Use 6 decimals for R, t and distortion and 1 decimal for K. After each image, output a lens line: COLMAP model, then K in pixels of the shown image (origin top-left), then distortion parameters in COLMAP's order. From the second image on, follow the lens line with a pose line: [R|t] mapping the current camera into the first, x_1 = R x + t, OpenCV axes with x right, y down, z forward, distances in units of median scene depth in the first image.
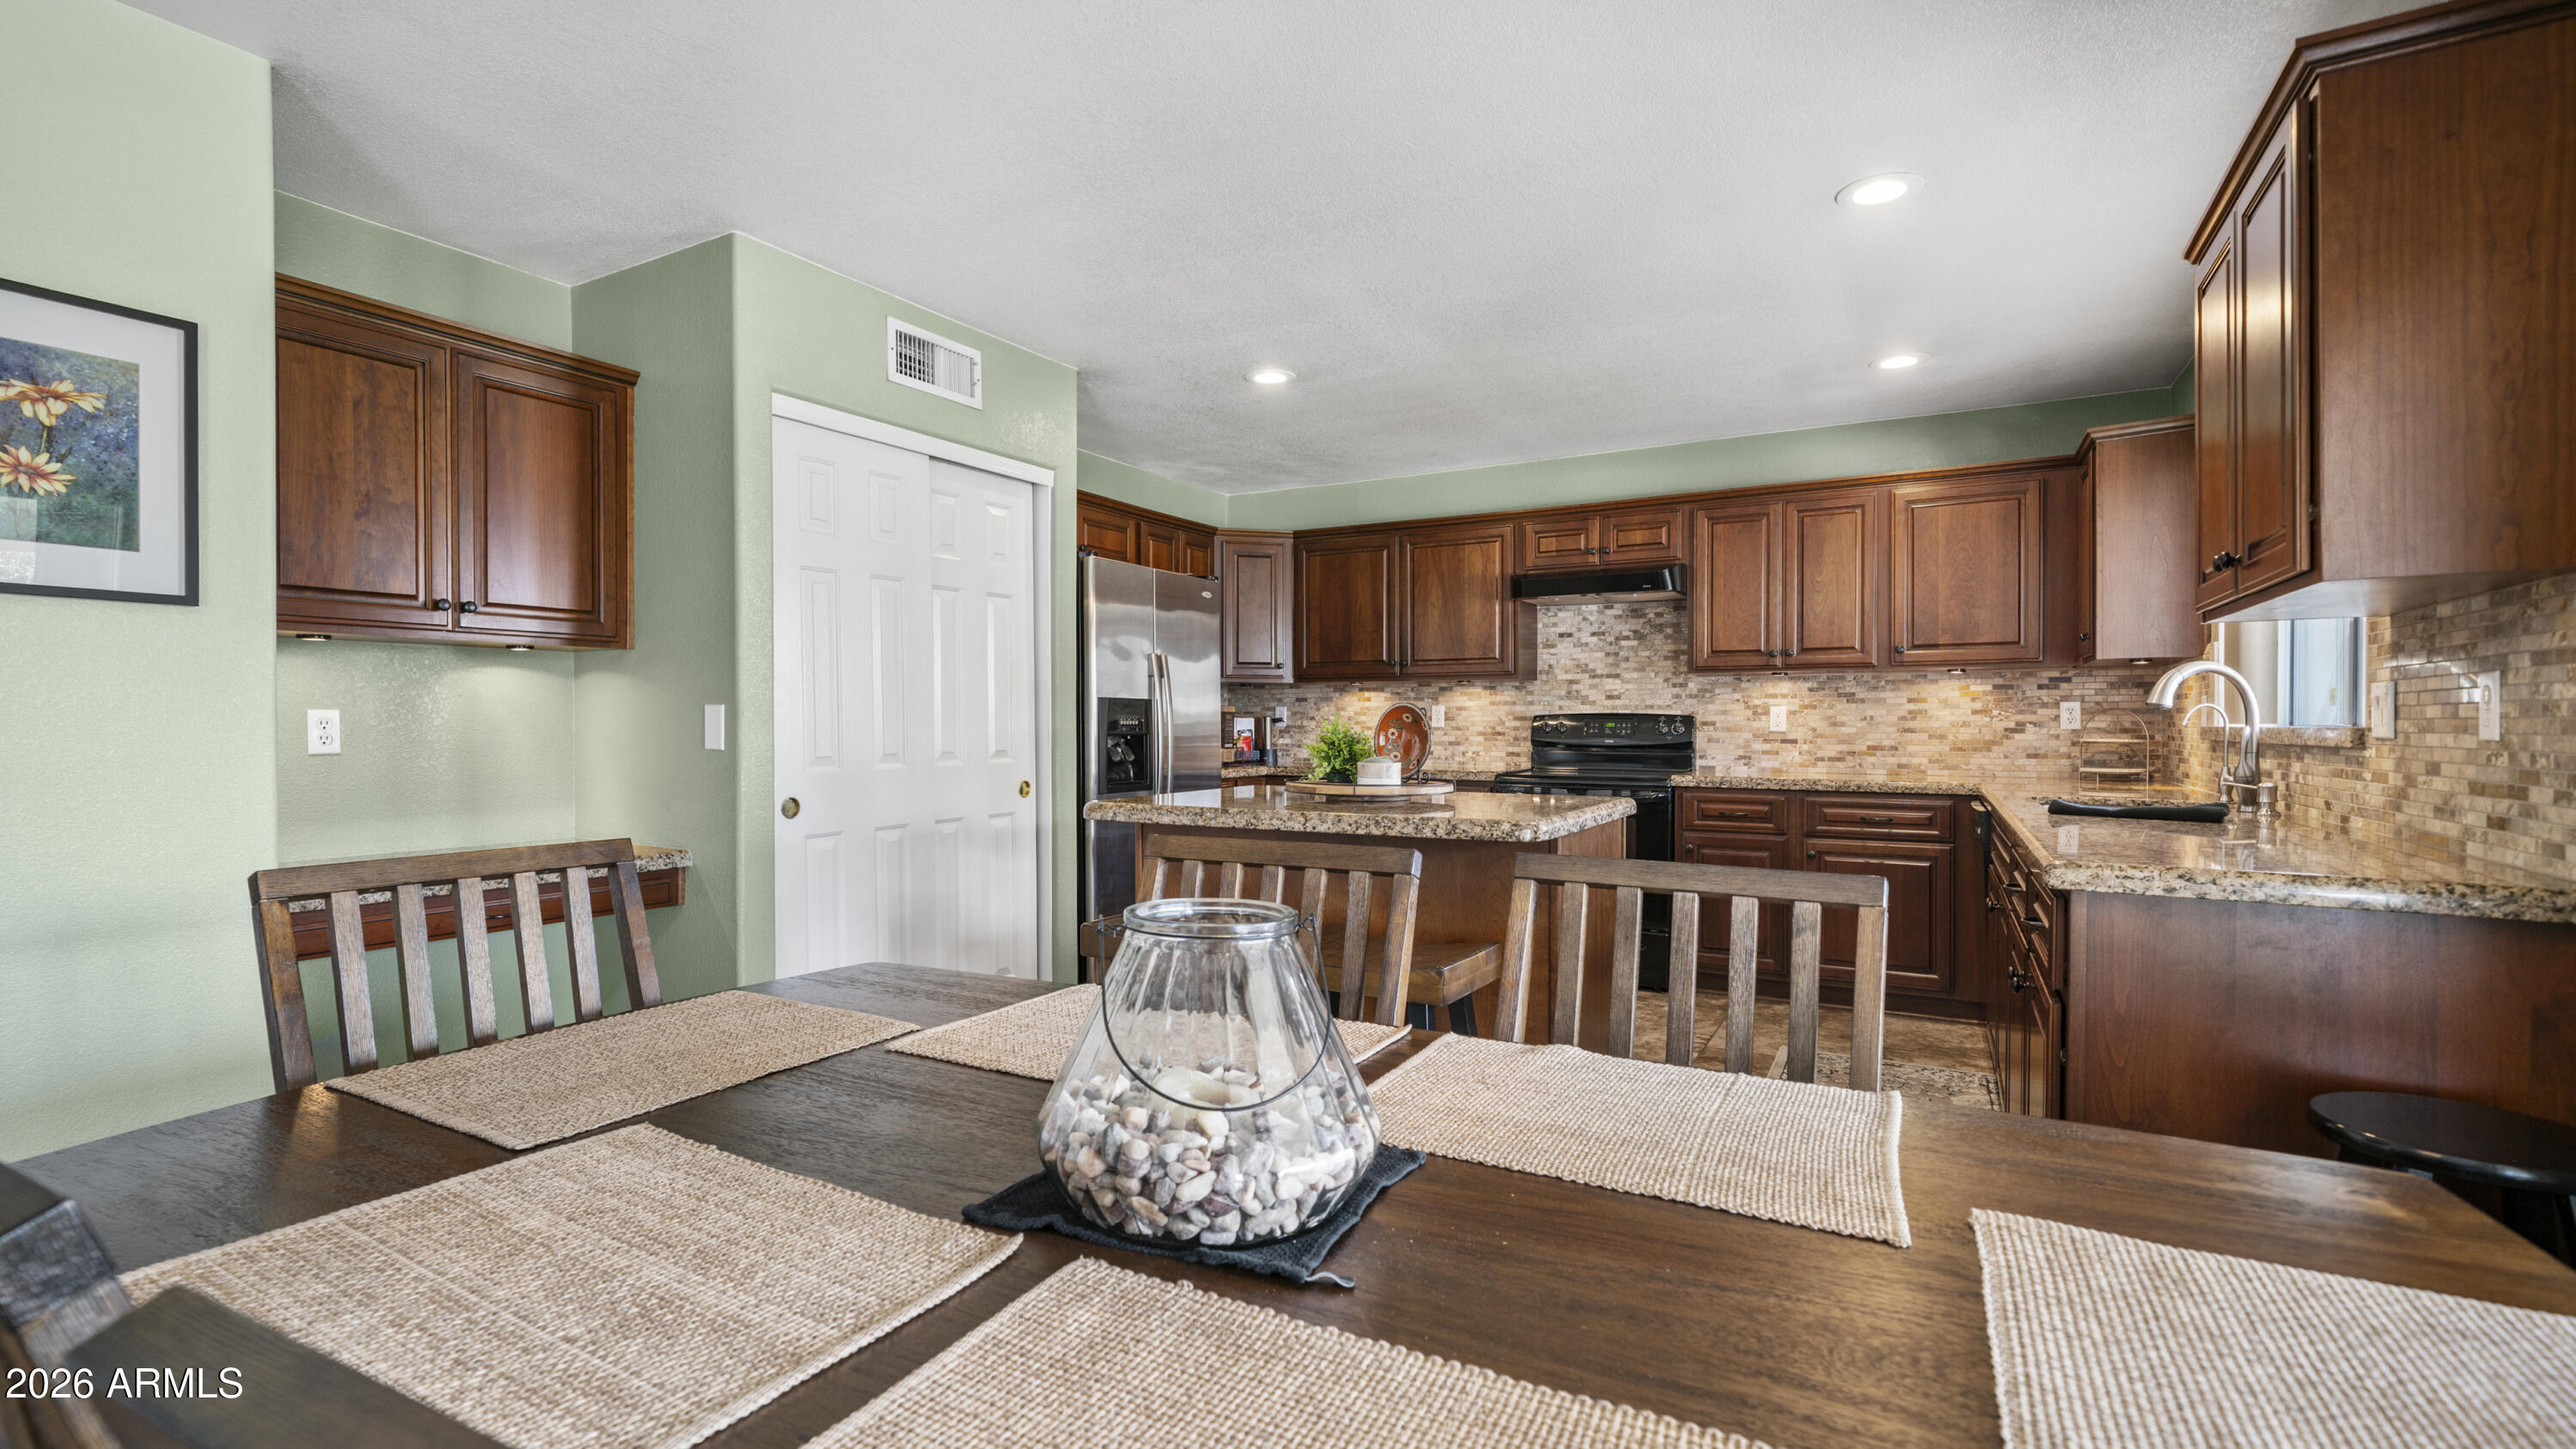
lens RADIAL K [[1123.2, 0, 1294.0], [0, 1123.2, 724.8], [0, 0, 1]] dist [0.001161, 0.000017]
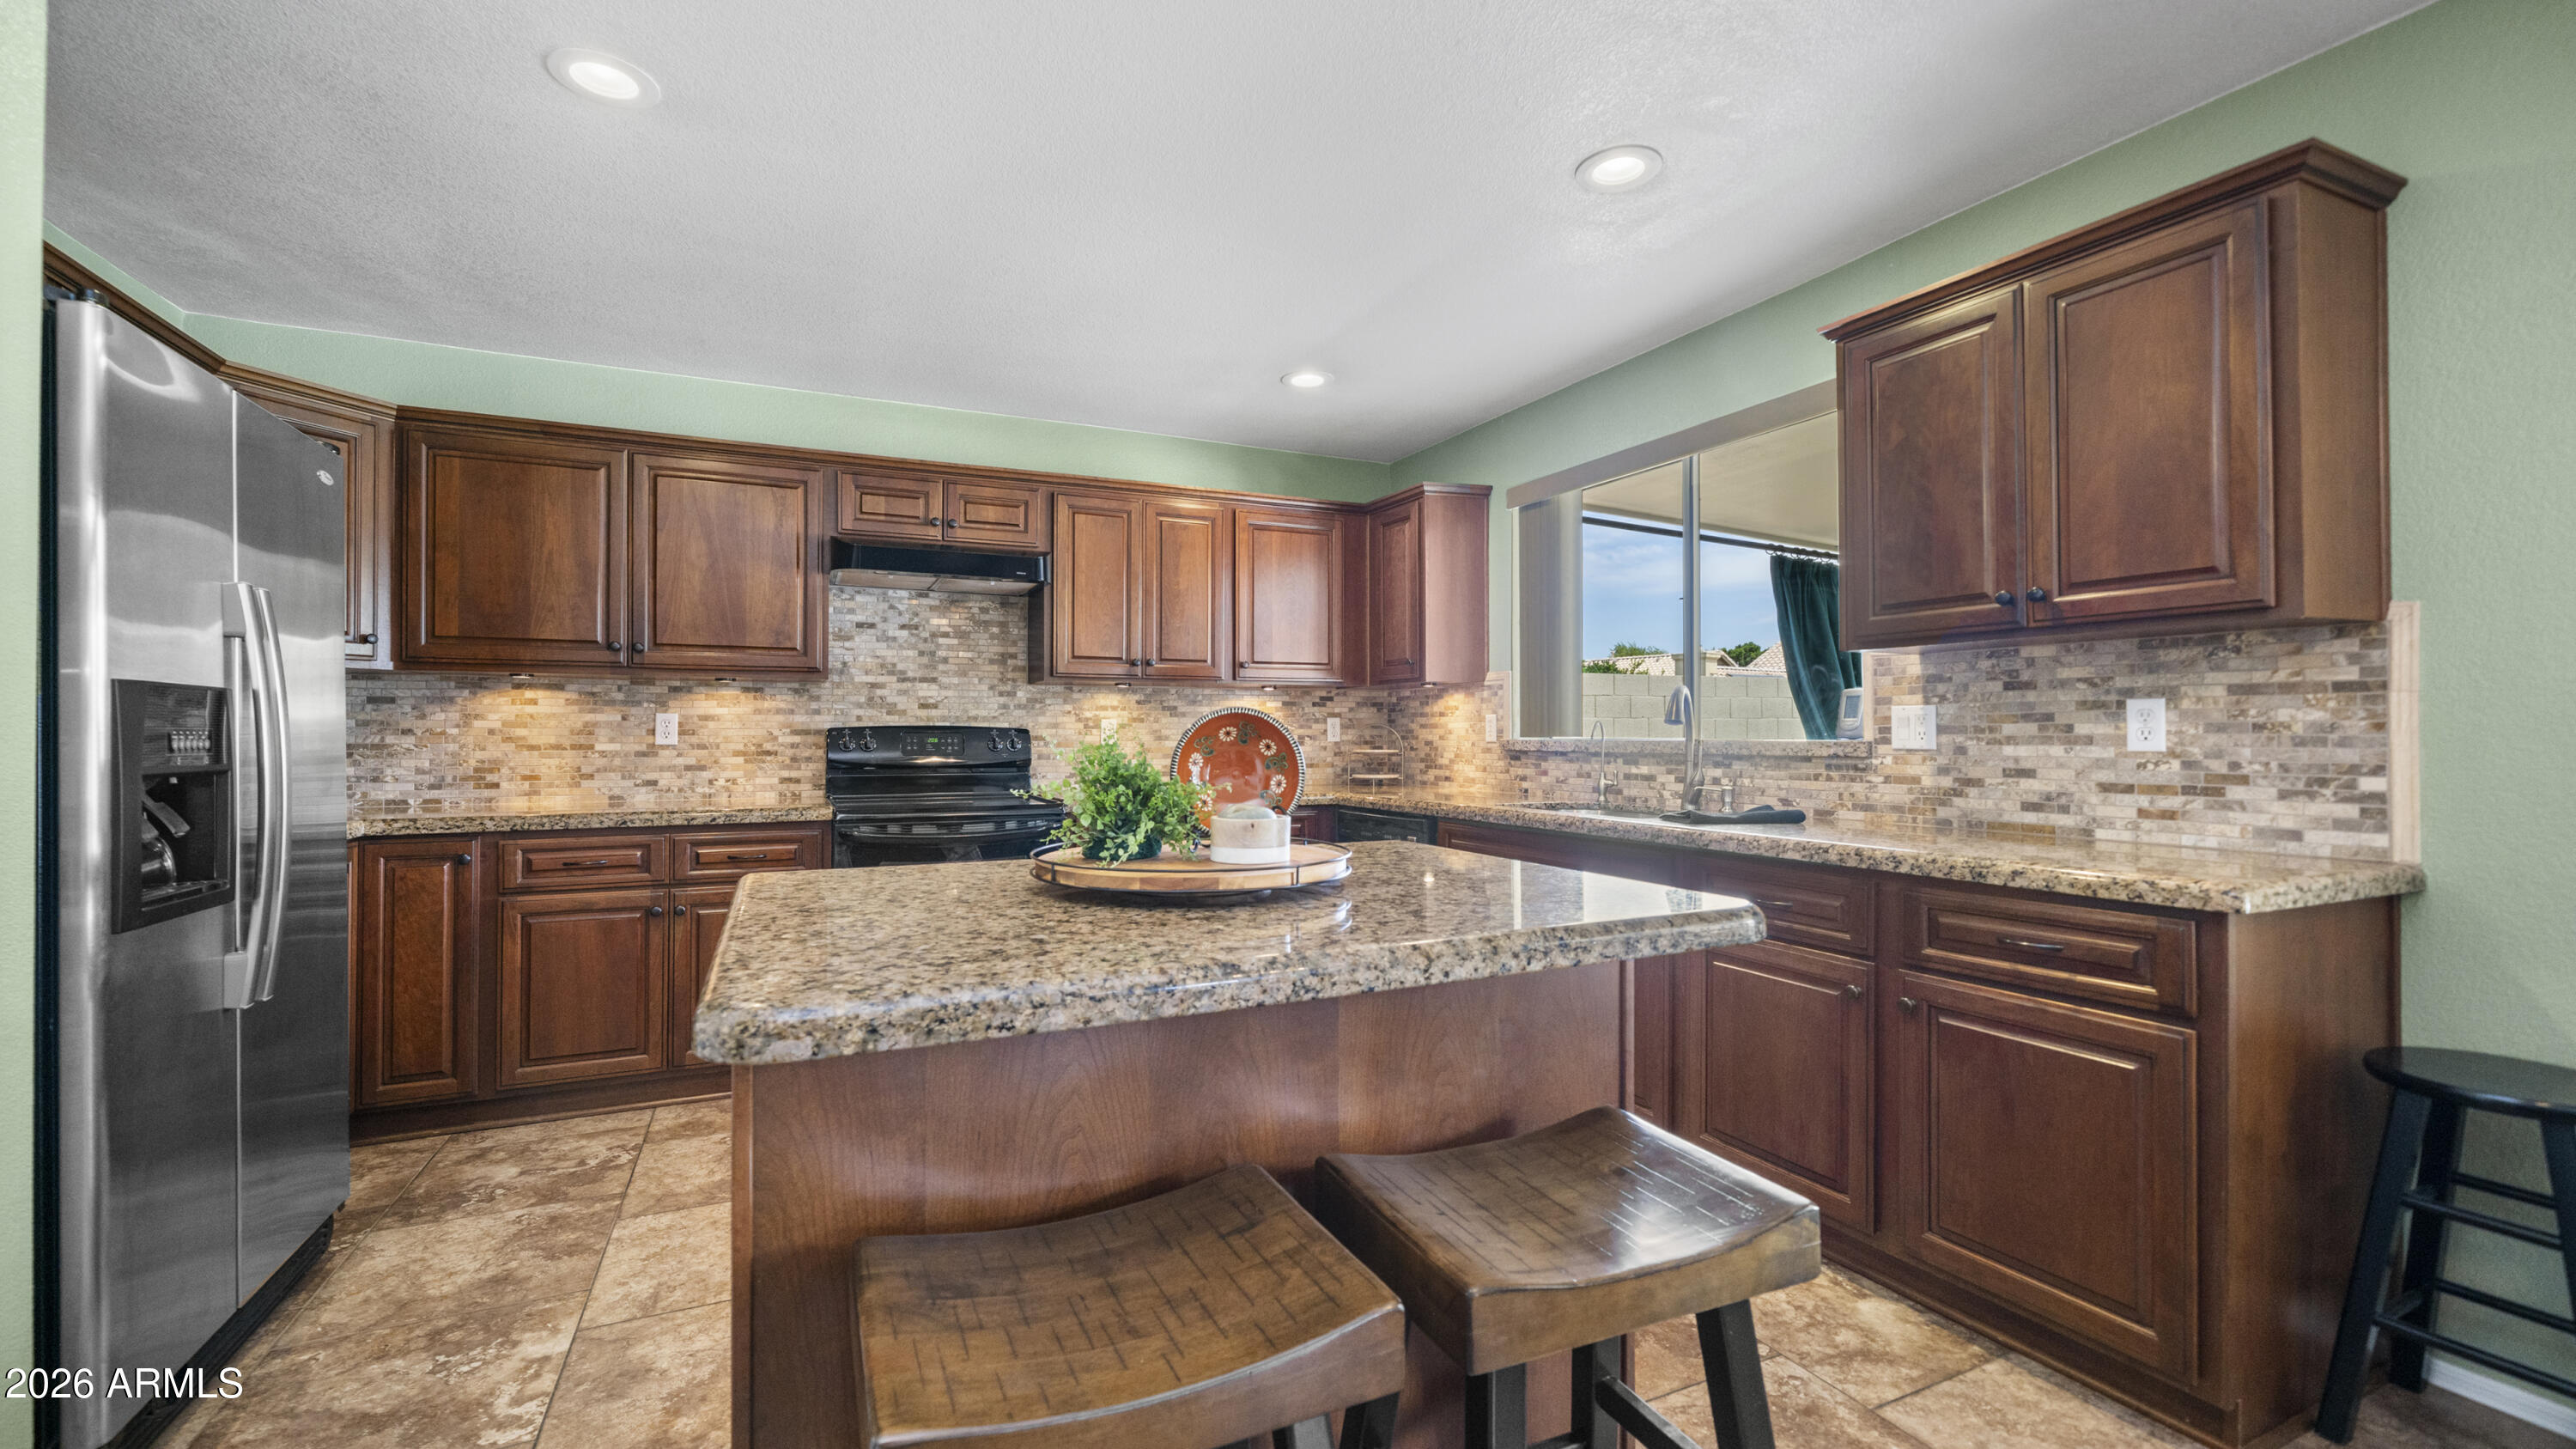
lens RADIAL K [[1012.4, 0, 1235.9], [0, 1012.4, 725.8], [0, 0, 1]] dist [0.001077, 0.000207]
pose [[0.601324, 0.003946, 0.798995, -0.182230], [0.003824, 0.999962, -0.007817, -0.003770], [-0.798996, 0.007756, 0.601286, 0.404559]]
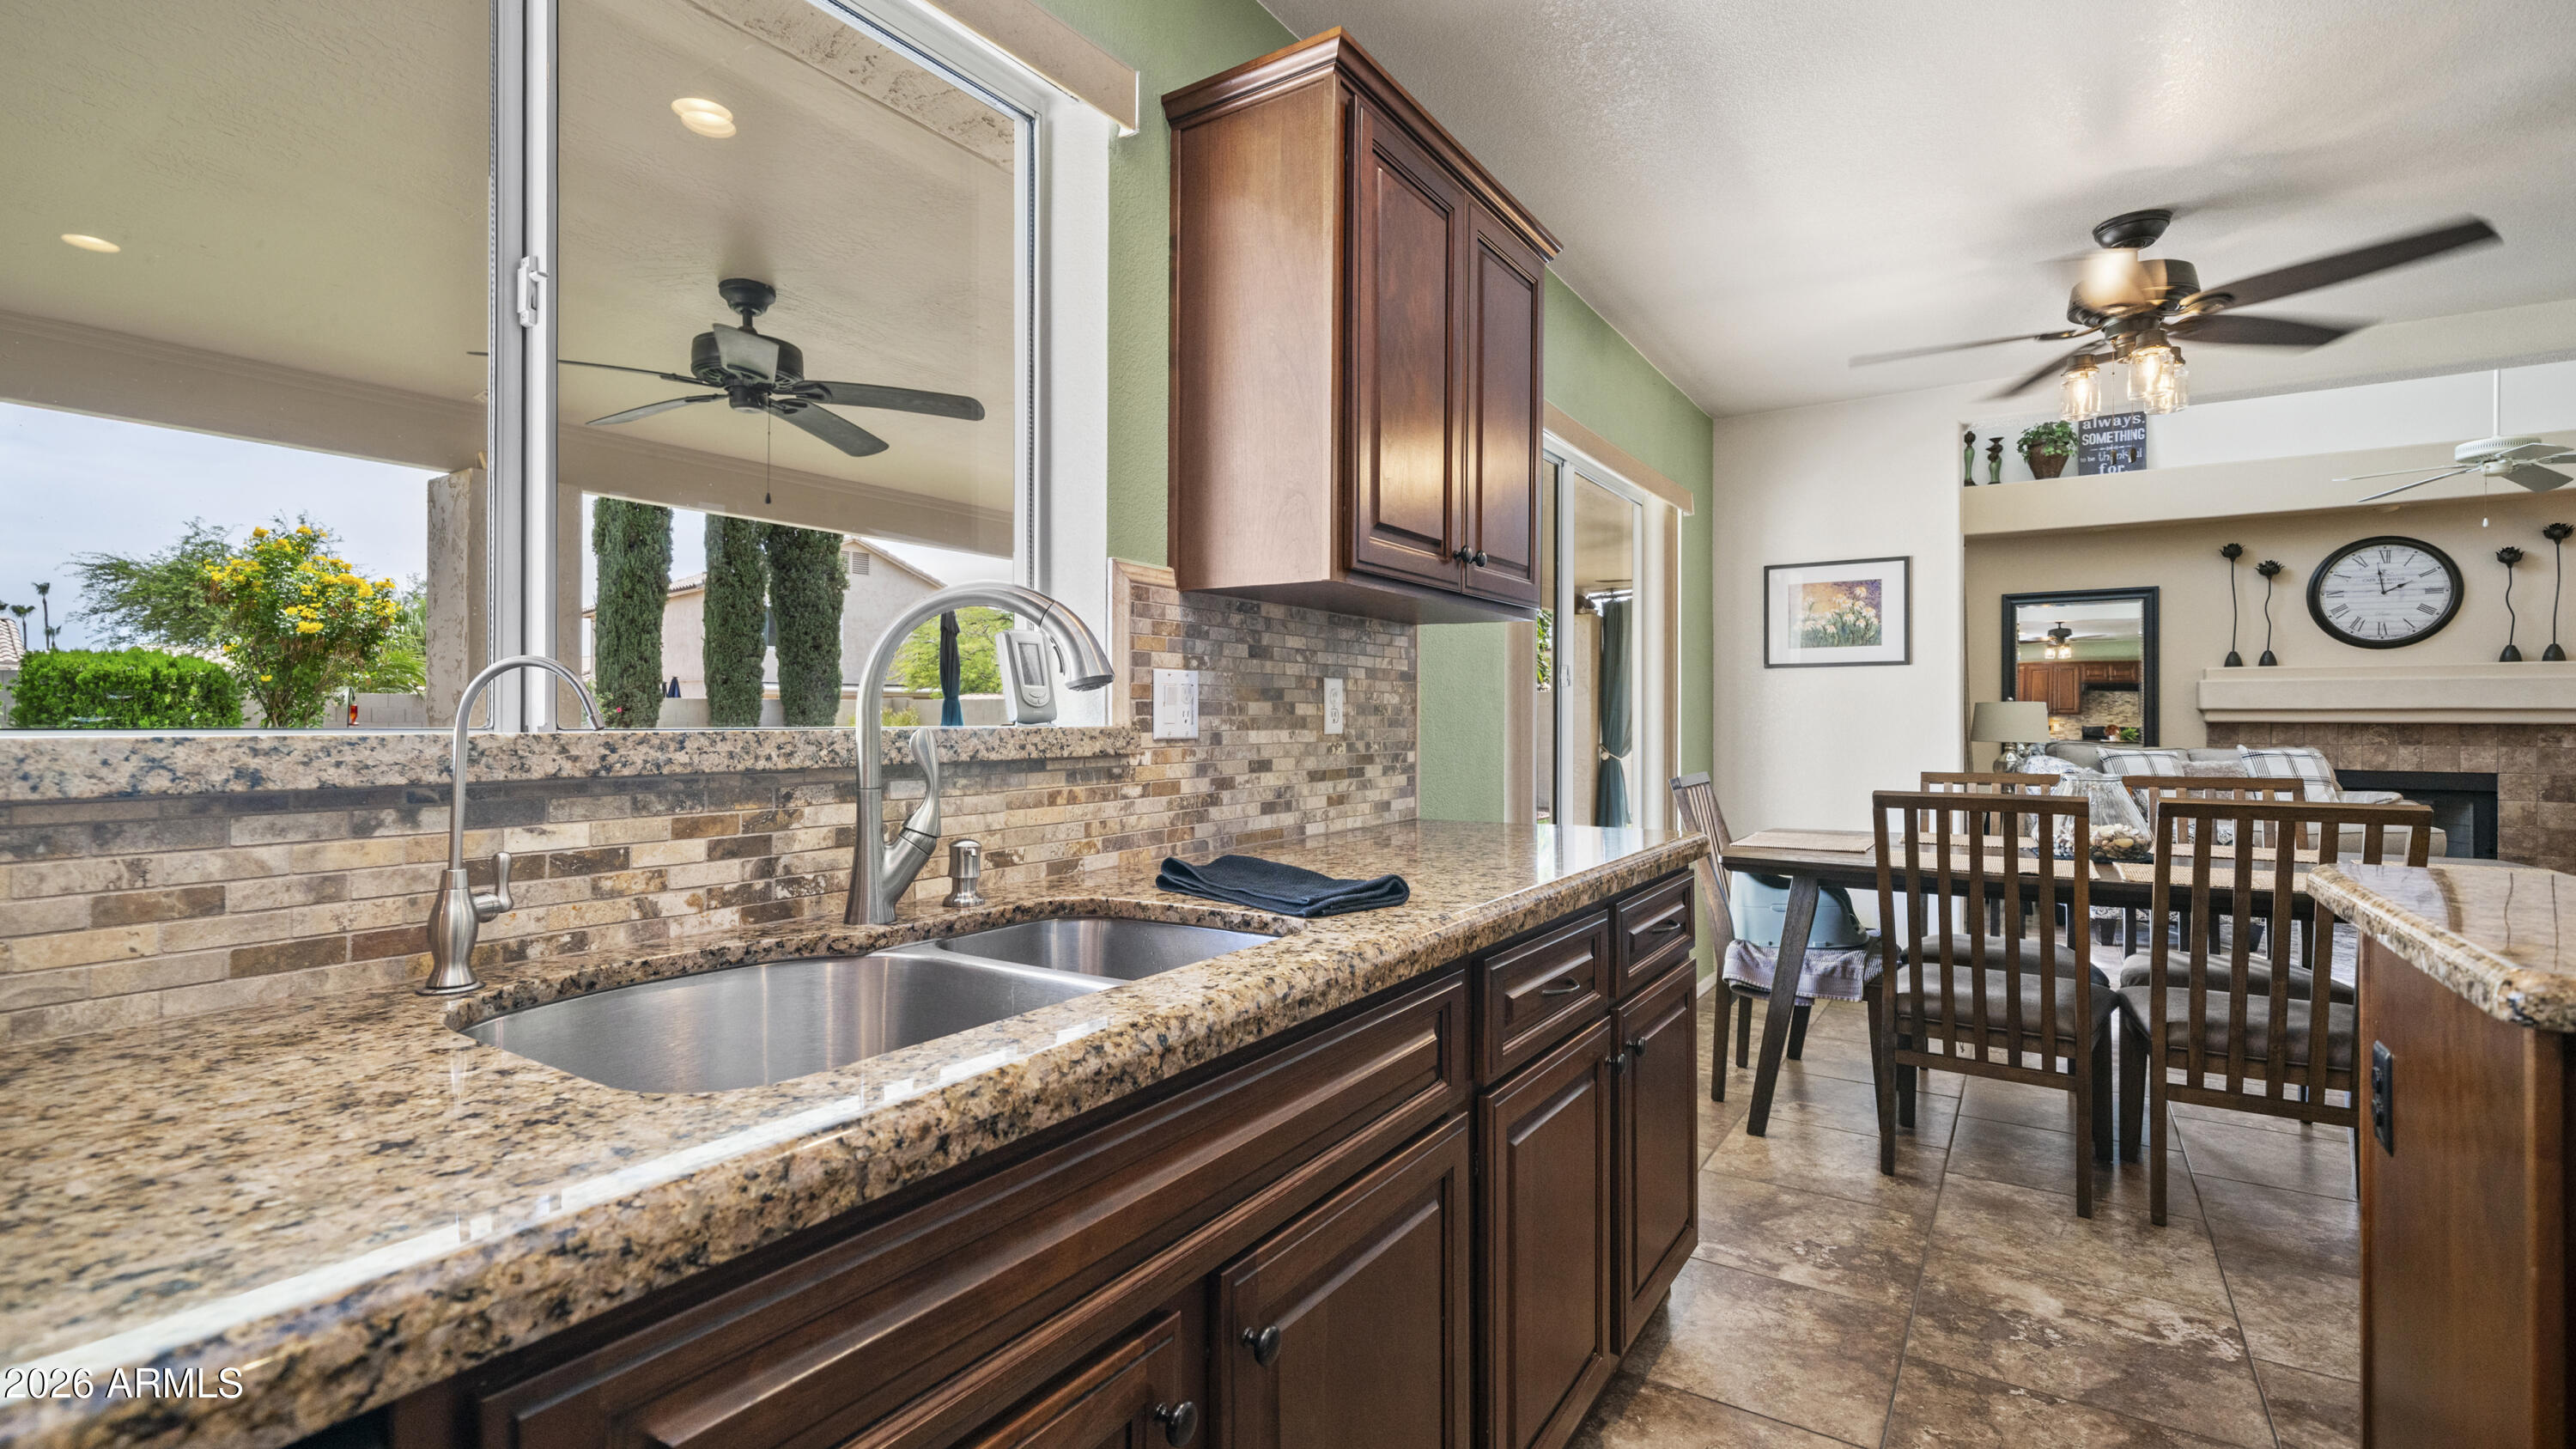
lens RADIAL K [[1123.2, 0, 1292.2], [0, 1123.2, 720.3], [0, 0, 1]] dist [0.001161, 0.000017]
pose [[-0.997037, -0.000737, 0.076921, 0.360671], [-0.000582, 0.999998, 0.002036, -0.001298], [-0.076923, 0.001985, -0.997035, 0.790373]]
